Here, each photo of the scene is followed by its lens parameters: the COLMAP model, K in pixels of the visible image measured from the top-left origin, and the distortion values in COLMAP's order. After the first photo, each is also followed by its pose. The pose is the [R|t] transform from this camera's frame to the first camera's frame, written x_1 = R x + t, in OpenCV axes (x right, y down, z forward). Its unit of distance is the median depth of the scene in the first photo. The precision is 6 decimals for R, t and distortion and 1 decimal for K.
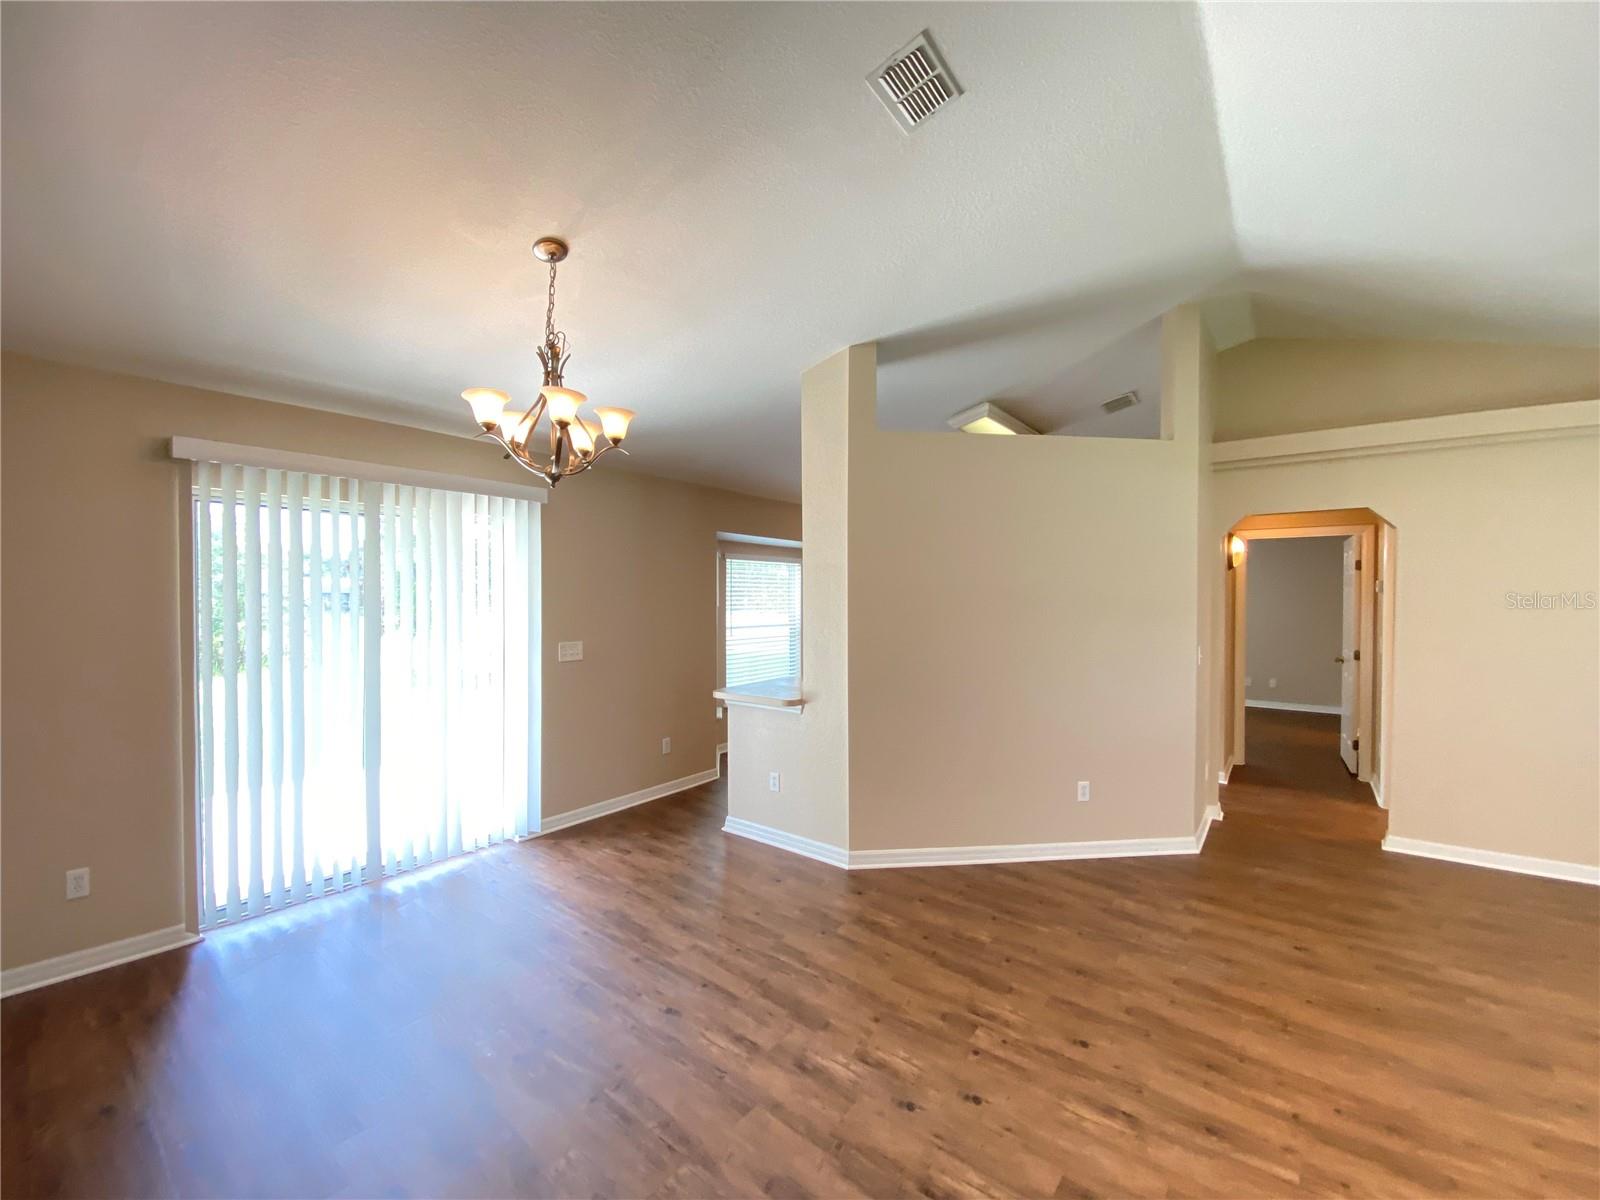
lens RADIAL K [[644.7, 0, 787.8], [0, 644.7, 601.2], [0, 0, 1]] dist [-0.001882, -0.010284]
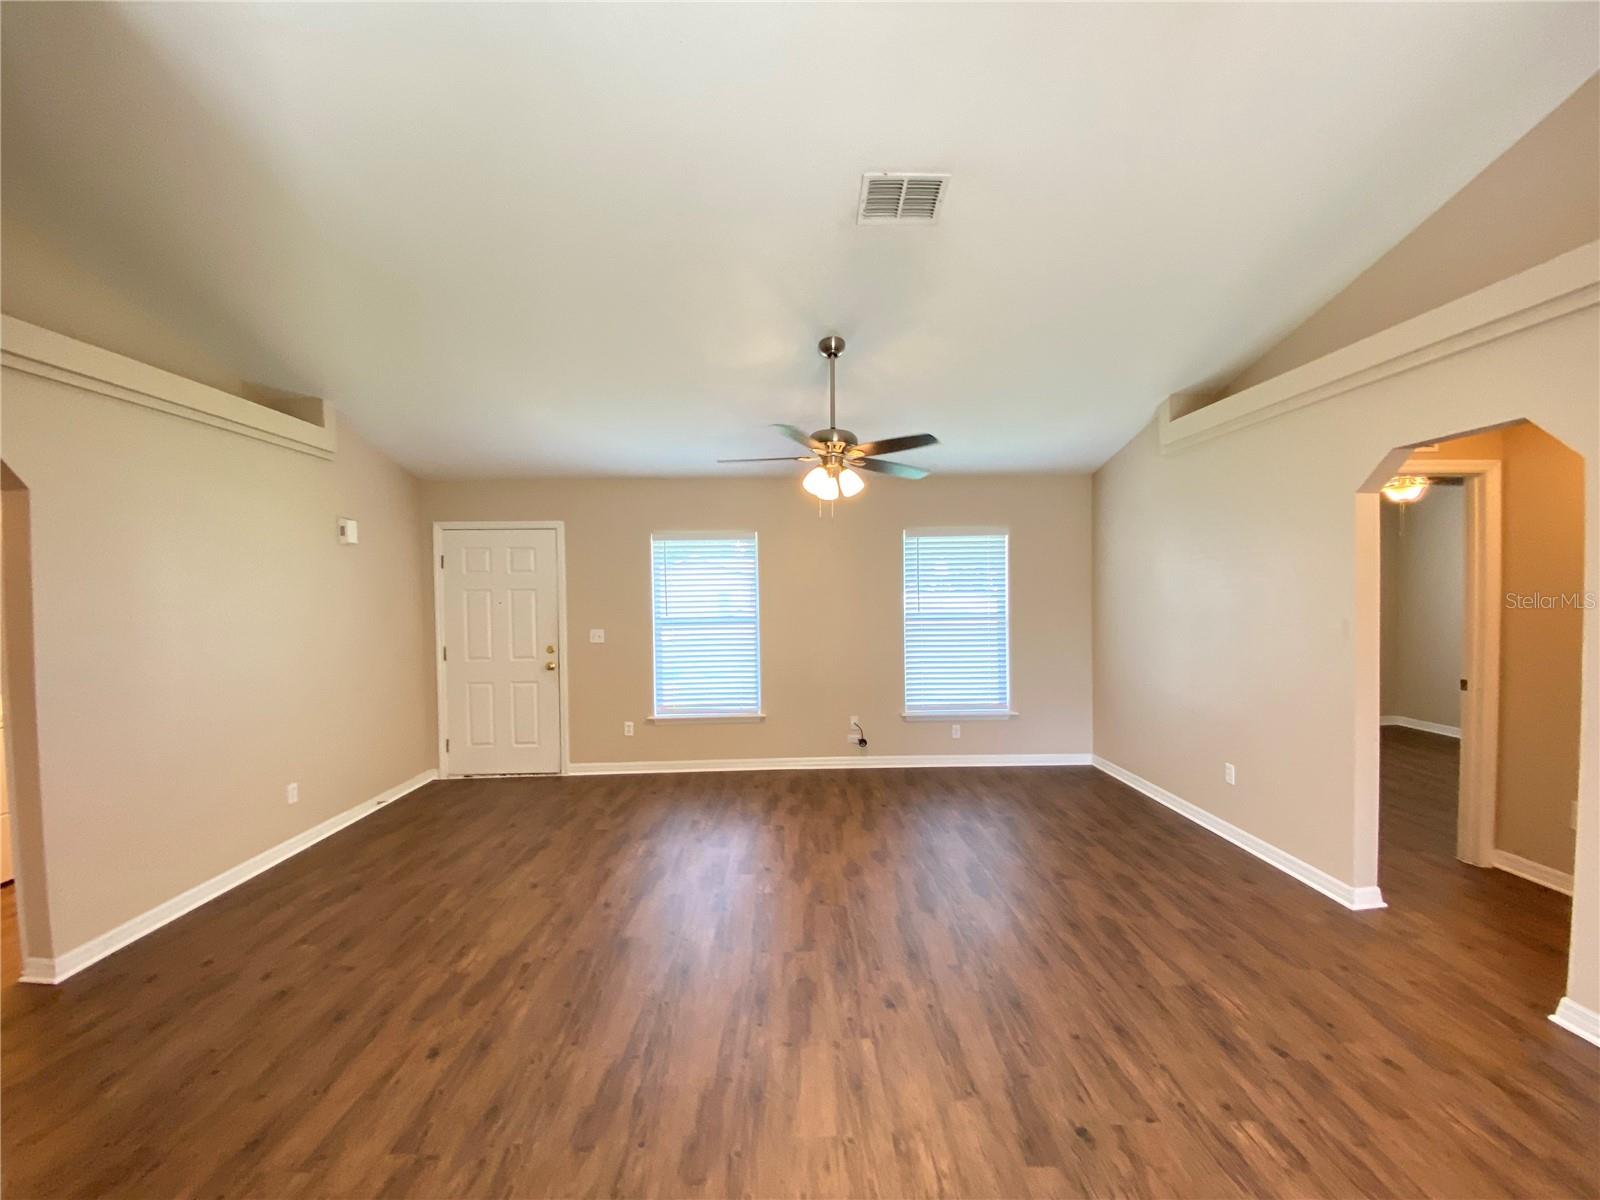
lens RADIAL K [[644.7, 0, 802.1], [0, 644.7, 603.2], [0, 0, 1]] dist [-0.001882, -0.010284]
pose [[-0.649943, -0.012534, 0.759880, -0.044618], [0.017794, 0.999339, 0.031704, -0.005783], [-0.759775, 0.034127, -0.649290, 0.968658]]
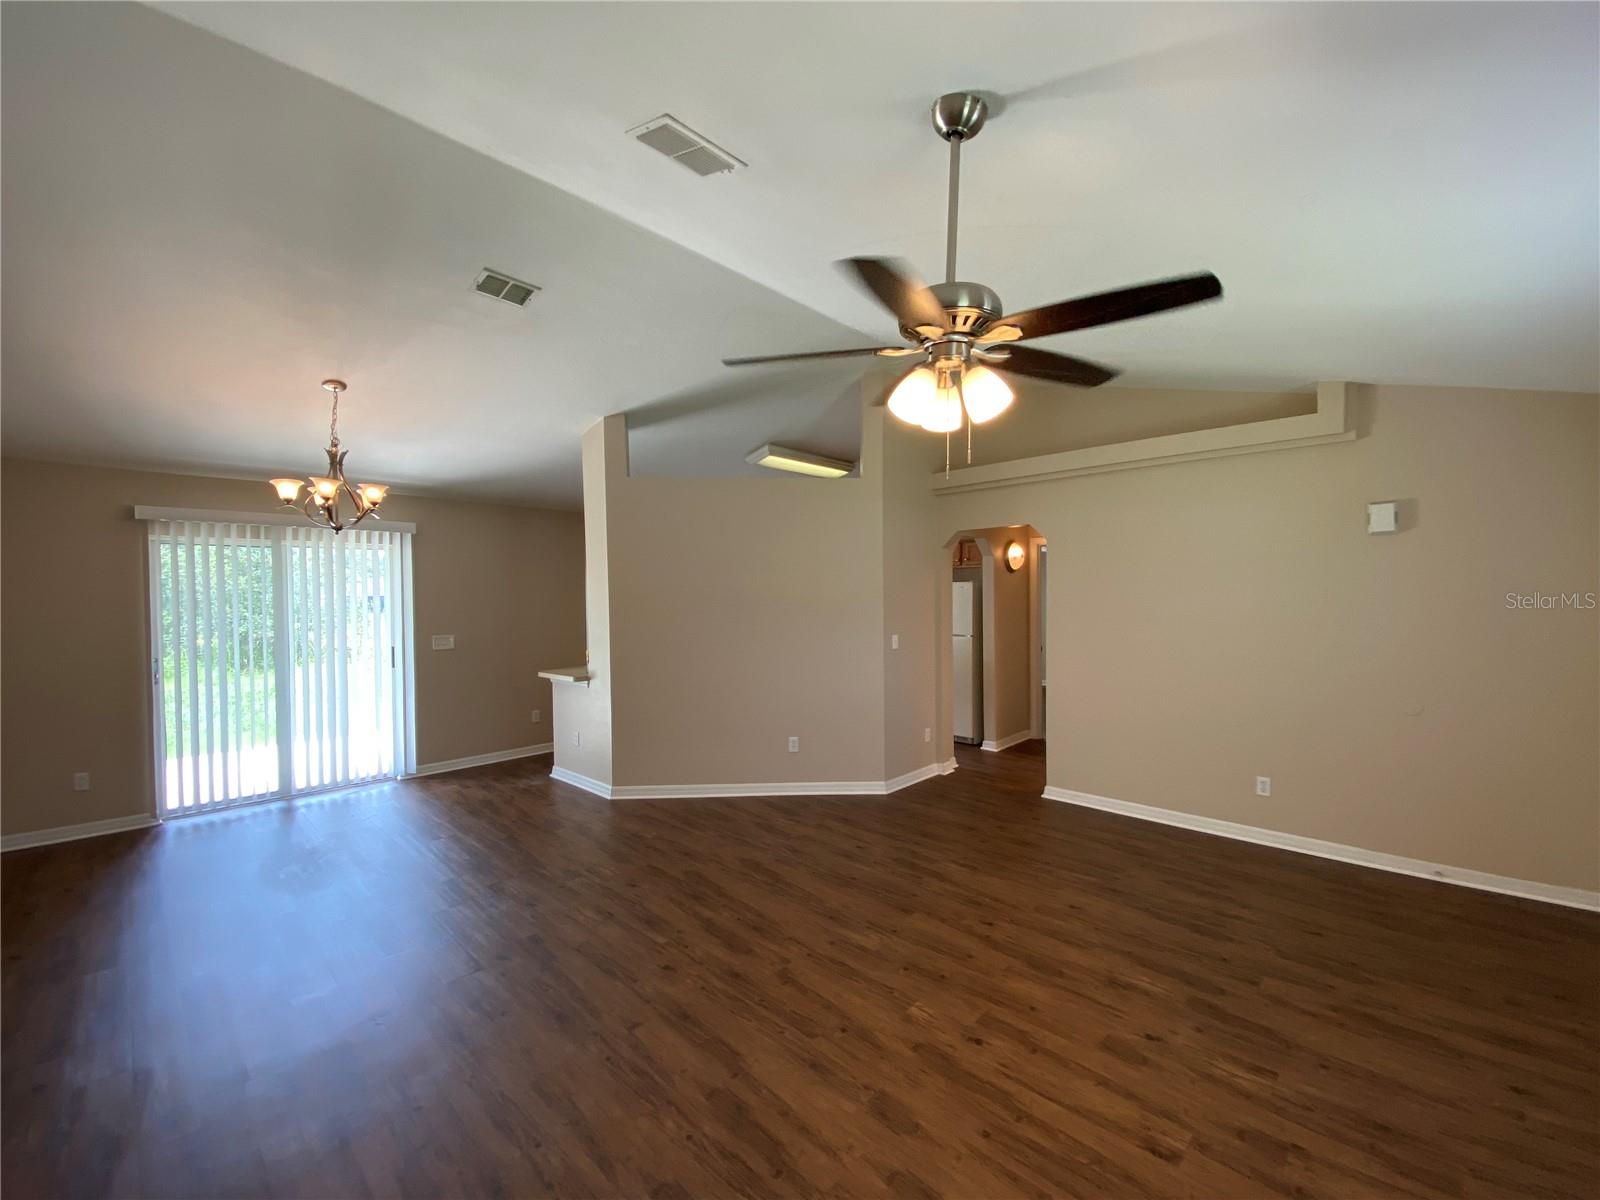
lens RADIAL K [[644.7, 0, 793.2], [0, 644.7, 599.2], [0, 0, 1]] dist [-0.001882, -0.010284]
pose [[0.995493, -0.011726, -0.094109, 0.672664], [0.011096, 0.999912, -0.007214, 0.007041], [0.094185, 0.006137, 0.995536, -0.354300]]
